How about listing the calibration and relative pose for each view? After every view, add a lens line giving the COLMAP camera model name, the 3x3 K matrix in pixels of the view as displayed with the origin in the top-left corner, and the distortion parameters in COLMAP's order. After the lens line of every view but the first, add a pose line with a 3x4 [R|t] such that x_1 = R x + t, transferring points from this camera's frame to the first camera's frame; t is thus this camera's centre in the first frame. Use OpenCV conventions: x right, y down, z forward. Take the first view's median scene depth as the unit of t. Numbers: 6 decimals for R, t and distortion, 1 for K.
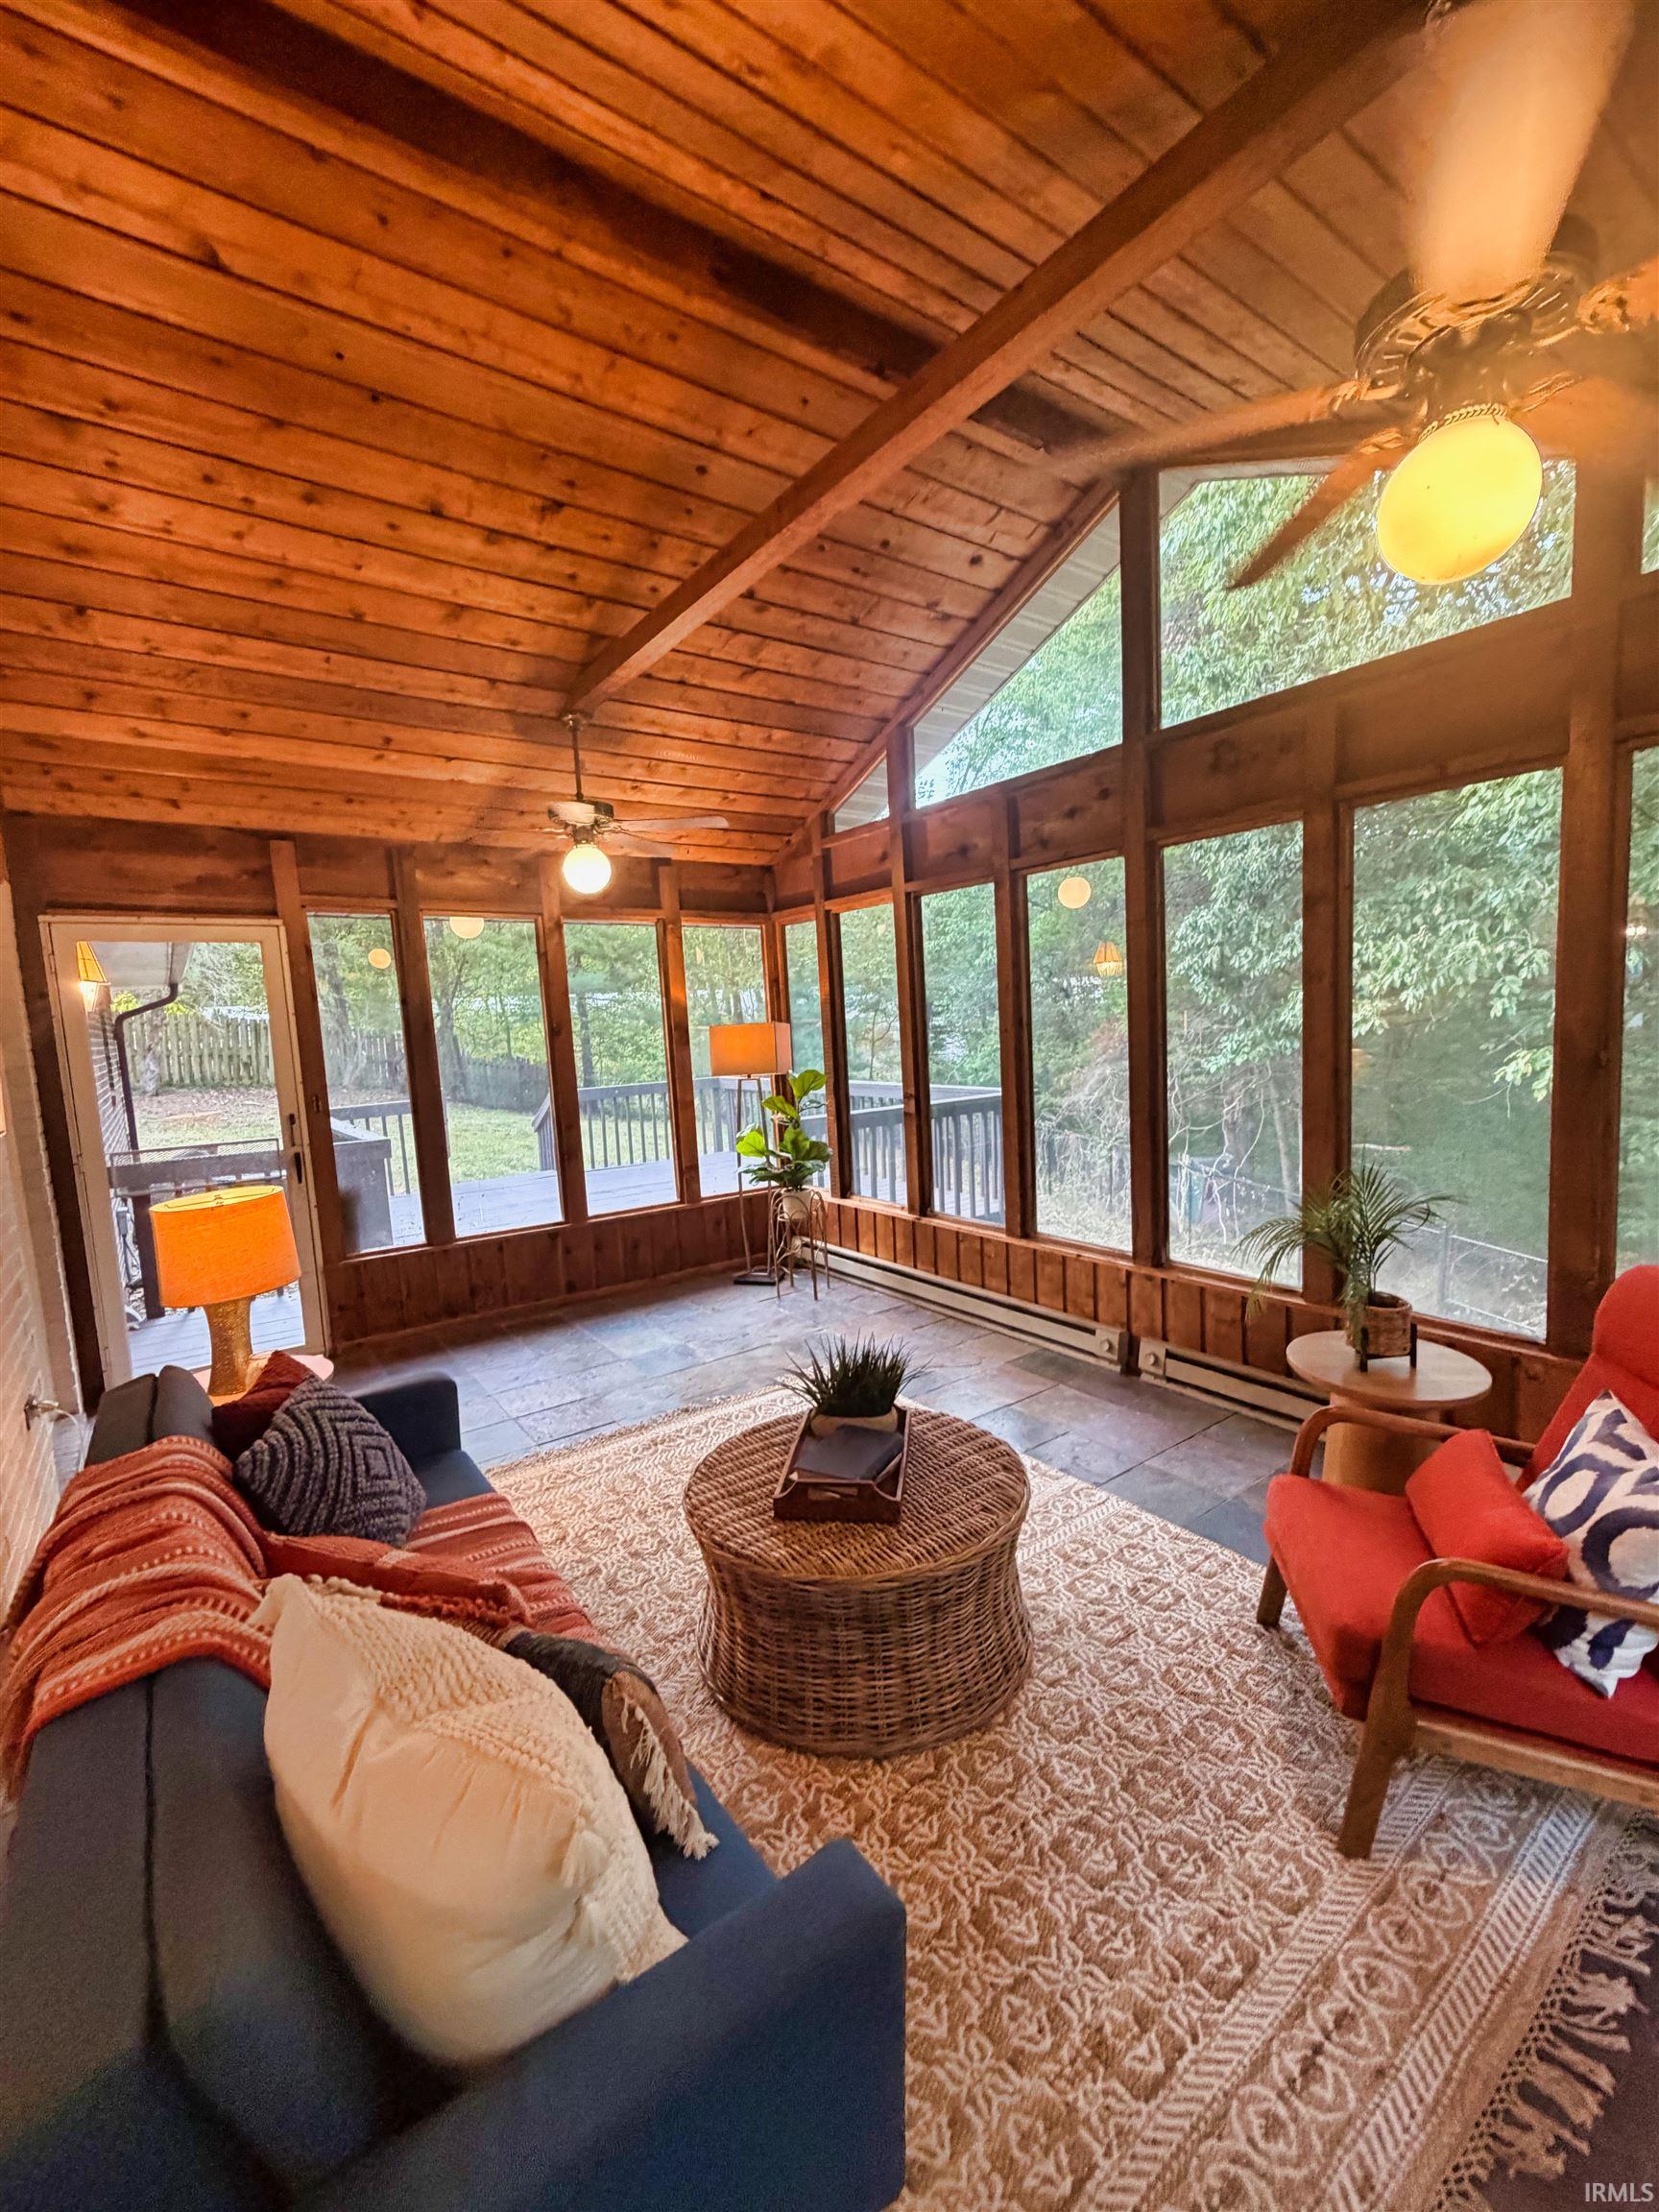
lens RADIAL K [[882.0, 0, 861.4], [0, 882.0, 1103.2], [0, 0, 1]] dist [-0.000526, -0.000305]
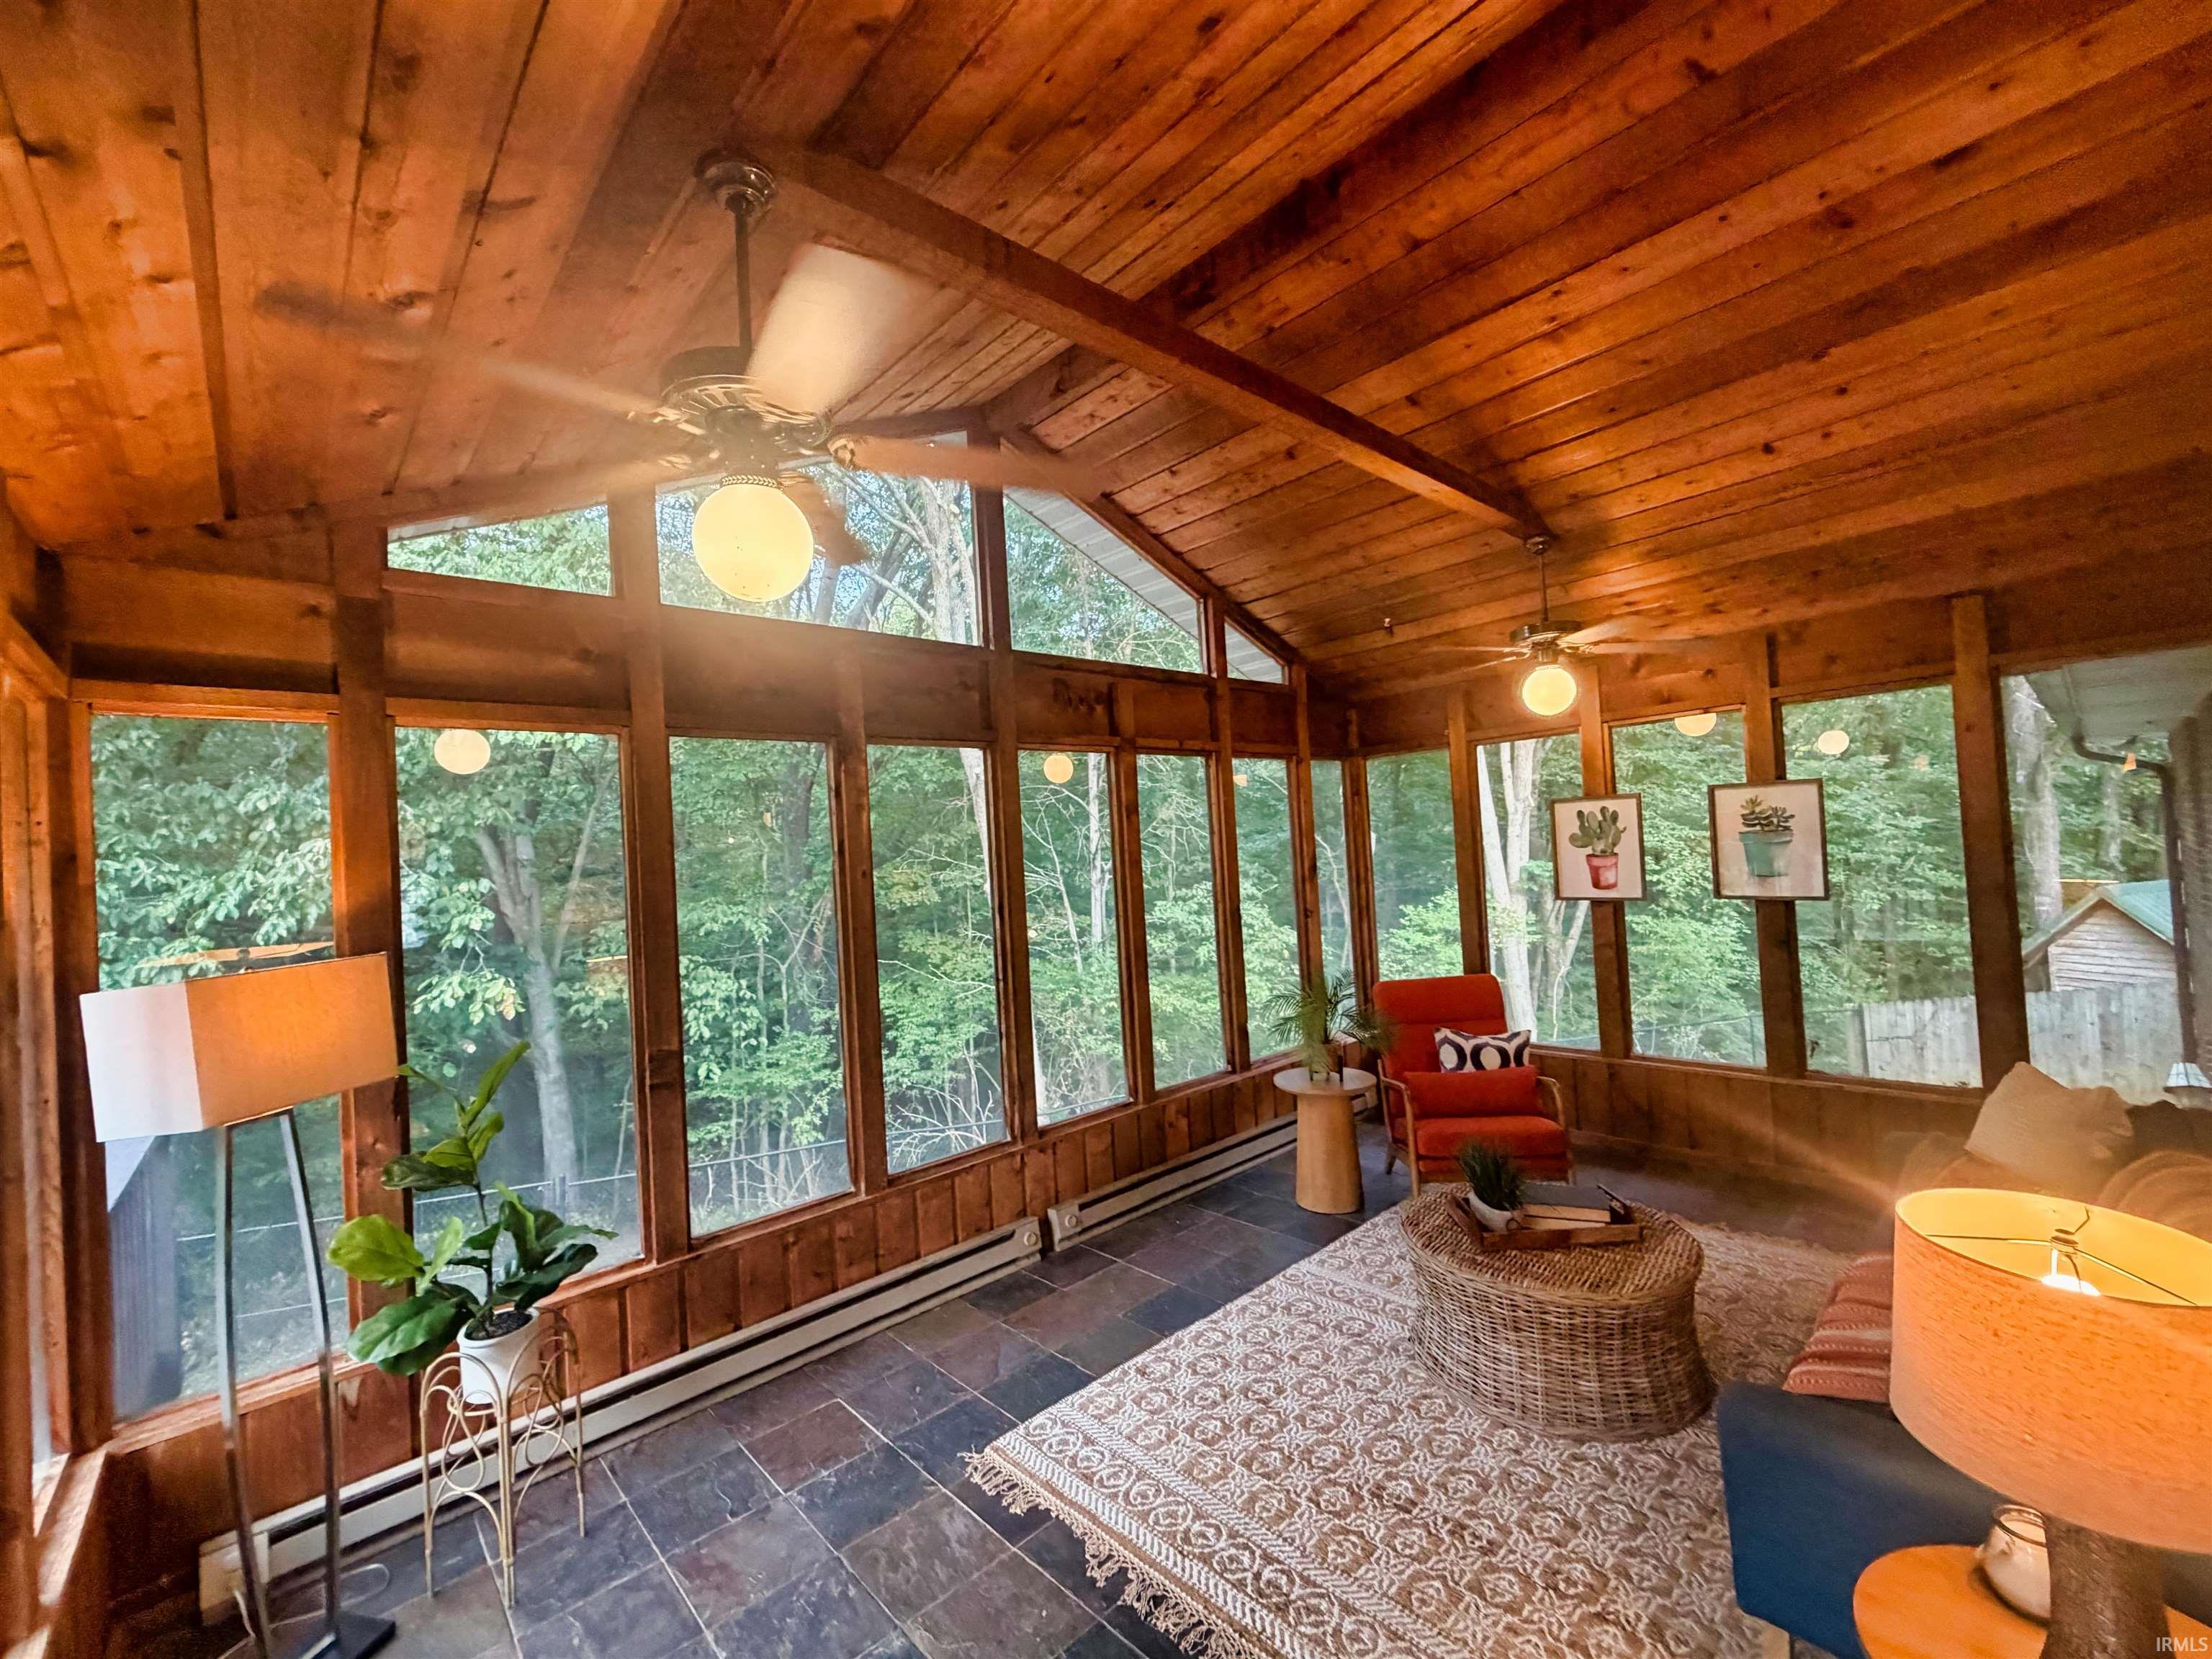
lens RADIAL K [[882.0, 0, 1100.1], [0, 882.0, 829.9], [0, 0, 1]] dist [-0.000526, -0.000305]
pose [[-0.071717, 0.108527, 0.991503, -0.755080], [0.166155, 0.981473, -0.095411, -0.058710], [-0.983488, 0.157900, -0.088421, 0.983835]]
